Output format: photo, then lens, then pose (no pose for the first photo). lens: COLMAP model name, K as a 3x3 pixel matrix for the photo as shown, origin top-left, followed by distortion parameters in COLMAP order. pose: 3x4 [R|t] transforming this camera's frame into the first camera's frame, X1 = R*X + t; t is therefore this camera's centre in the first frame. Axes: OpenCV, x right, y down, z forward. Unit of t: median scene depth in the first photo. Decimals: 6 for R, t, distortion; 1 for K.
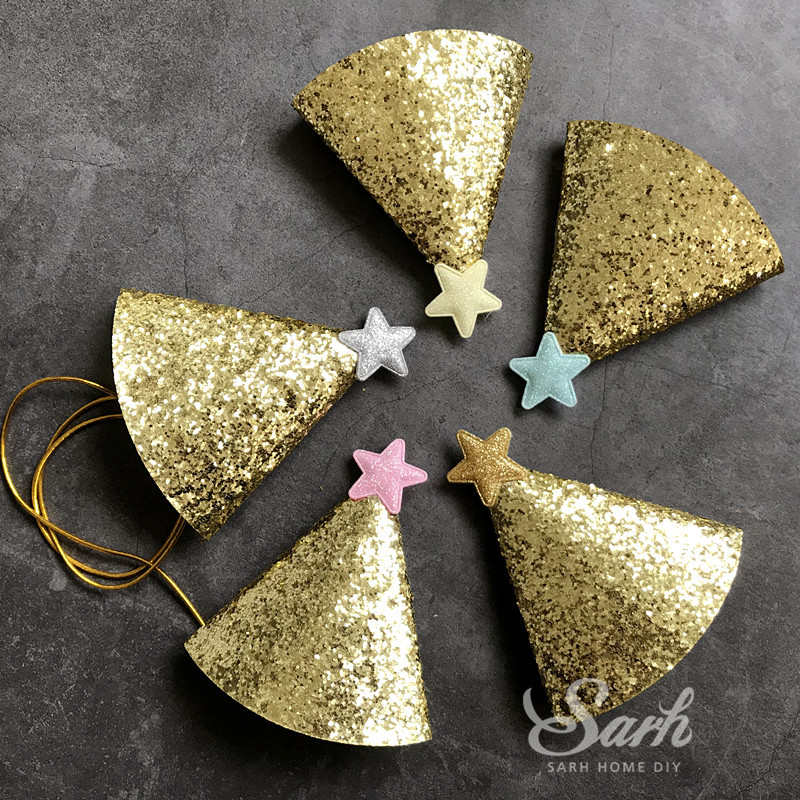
lens RADIAL K [[889.4, 0, 400.0], [0, 889.4, 400.0], [0, 0, 1]] dist [0.007706, -0.044088]
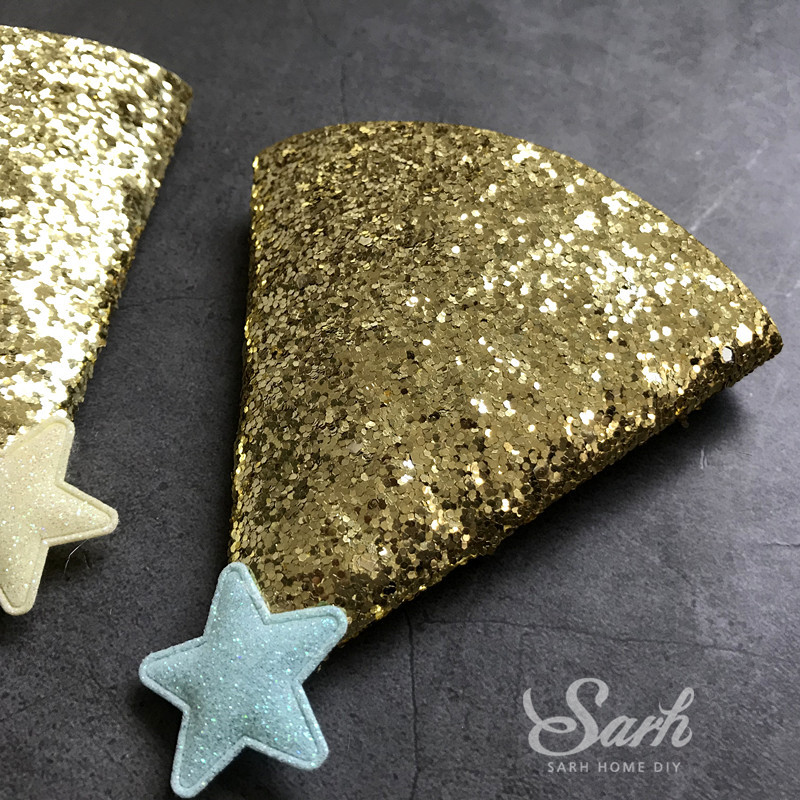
lens RADIAL K [[889.4, 0, 400.0], [0, 889.4, 400.0], [0, 0, 1]] dist [0.007706, -0.044088]
pose [[0.990340, -0.124823, 0.060384, 0.221323], [0.138190, 0.852601, -0.503959, 0.062656], [0.011423, 0.507435, 0.861614, 0.638738]]
